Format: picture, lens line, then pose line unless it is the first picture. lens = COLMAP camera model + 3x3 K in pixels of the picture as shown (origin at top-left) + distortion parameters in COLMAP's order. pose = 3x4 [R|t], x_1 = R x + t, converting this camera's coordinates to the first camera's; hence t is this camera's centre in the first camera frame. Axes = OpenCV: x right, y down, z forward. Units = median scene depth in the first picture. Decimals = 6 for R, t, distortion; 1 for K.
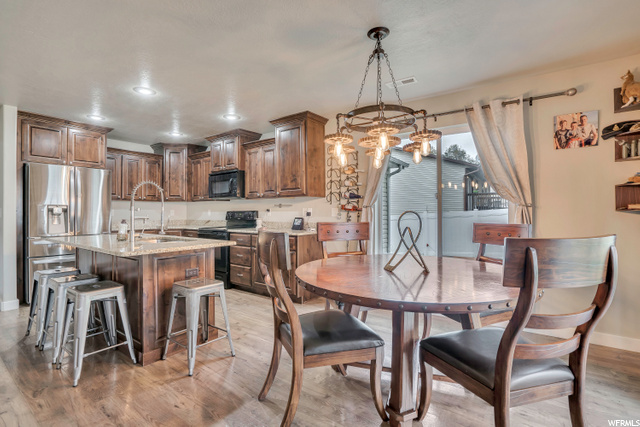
lens RADIAL K [[293.0, 0, 319.9], [0, 293.0, 213.5], [0, 0, 1]] dist [-0.023336, 0.002068]
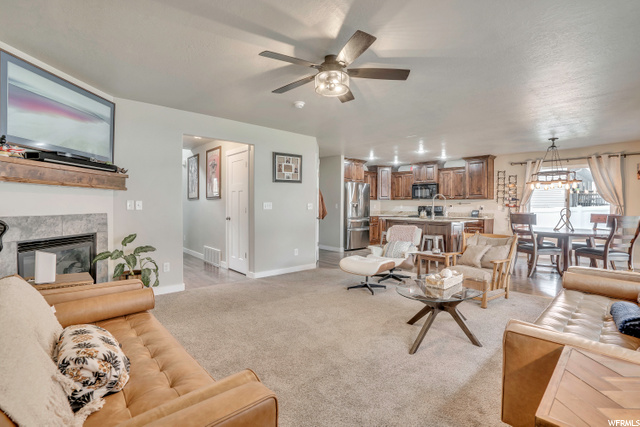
lens RADIAL K [[293.0, 0, 316.6], [0, 293.0, 214.6], [0, 0, 1]] dist [-0.023336, 0.002068]
pose [[0.975255, 0.021852, -0.219999, -0.686134], [-0.015339, 0.999393, 0.031271, 0.000453], [0.220549, -0.027122, 0.974999, -1.063031]]
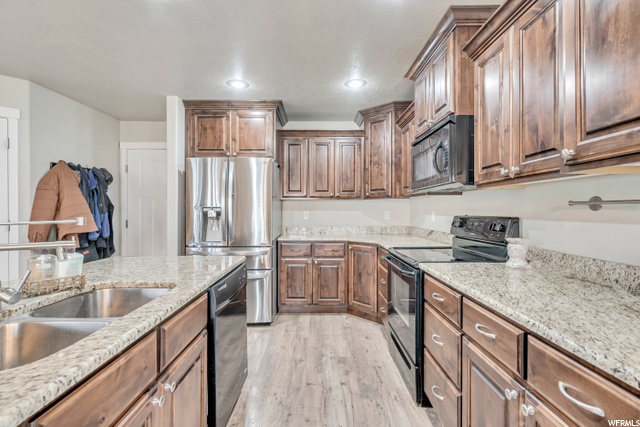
lens RADIAL K [[293.0, 0, 315.3], [0, 293.0, 213.8], [0, 0, 1]] dist [-0.023336, 0.002068]
pose [[0.567456, 0.015073, -0.823266, -0.065697], [-0.006011, 0.999882, 0.014164, -0.021928], [0.823382, -0.003089, 0.567479, 0.706933]]
